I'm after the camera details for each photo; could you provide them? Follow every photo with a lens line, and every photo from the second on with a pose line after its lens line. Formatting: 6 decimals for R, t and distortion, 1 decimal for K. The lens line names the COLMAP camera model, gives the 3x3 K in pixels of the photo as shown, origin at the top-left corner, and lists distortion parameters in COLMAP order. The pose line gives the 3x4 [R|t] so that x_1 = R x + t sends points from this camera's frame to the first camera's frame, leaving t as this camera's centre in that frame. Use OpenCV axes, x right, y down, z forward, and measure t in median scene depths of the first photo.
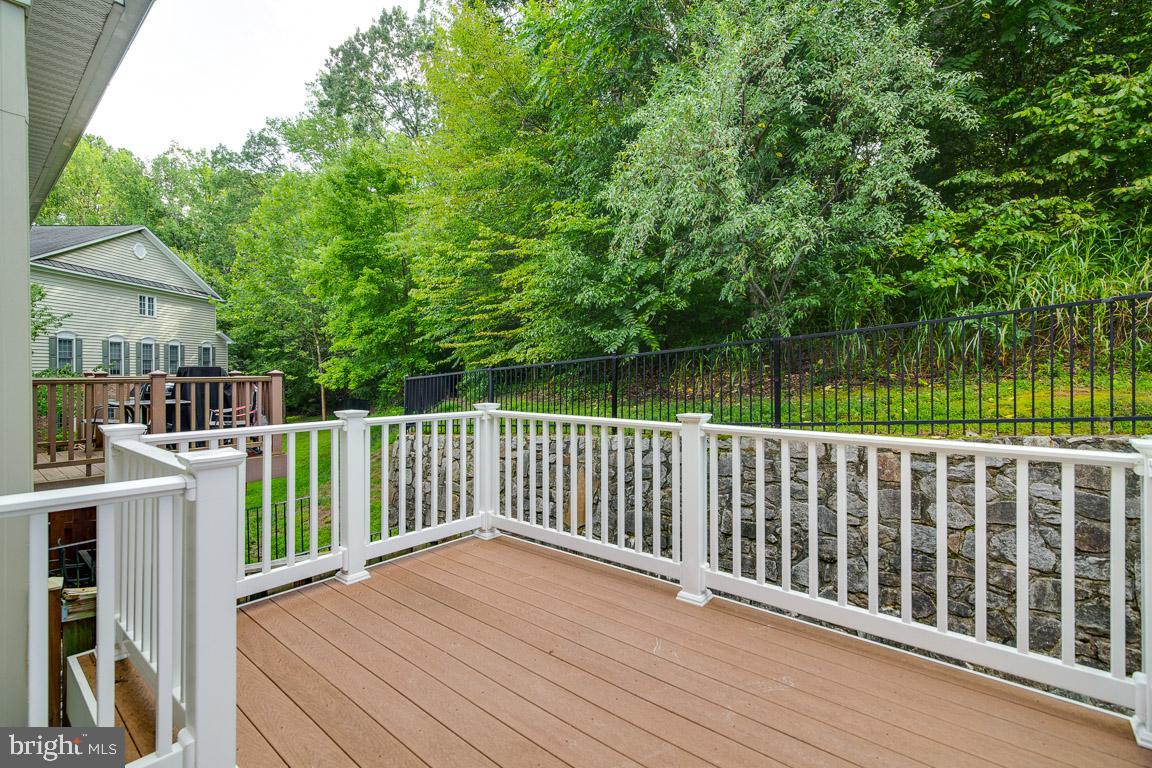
lens RADIAL K [[523.8, 0, 572.4], [0, 523.8, 380.3], [0, 0, 1]] dist [0.002558, -0.000179]
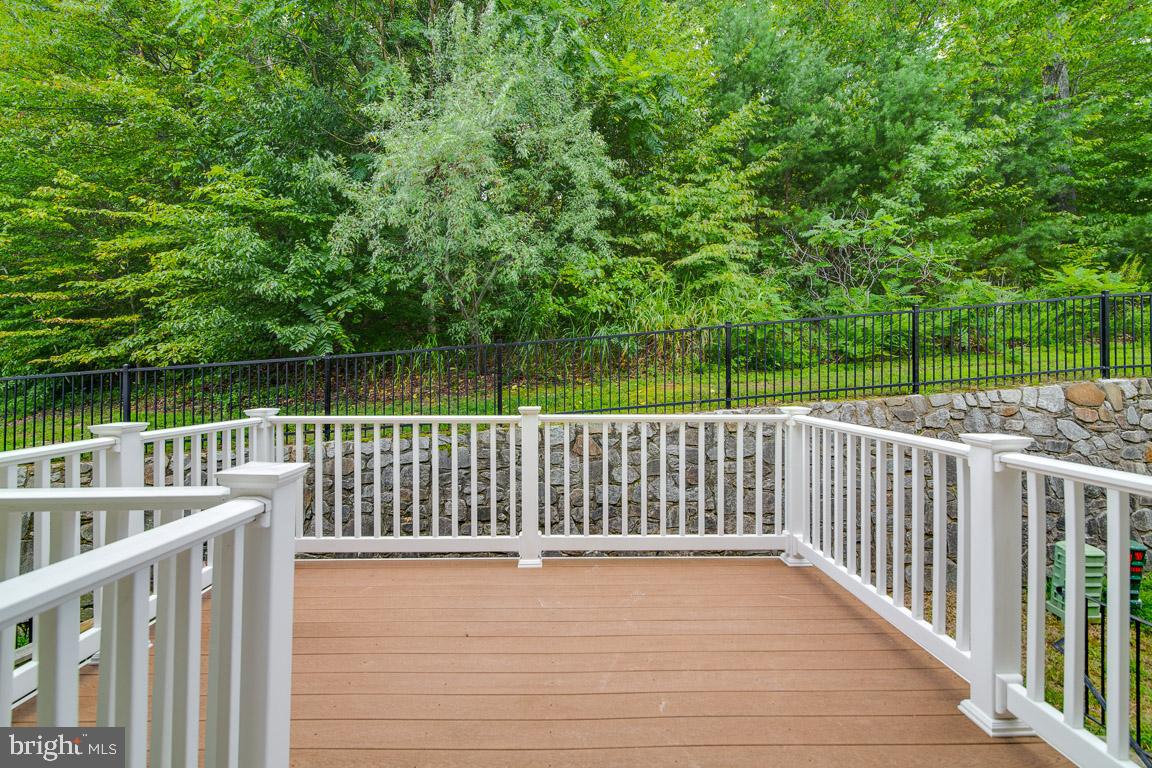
lens RADIAL K [[523.8, 0, 572.1], [0, 523.8, 374.4], [0, 0, 1]] dist [0.002558, -0.000179]
pose [[0.751909, -0.000755, 0.659267, -0.220852], [0.012098, 0.999847, -0.012653, 0.003530], [-0.659156, 0.017490, 0.751803, 0.021670]]
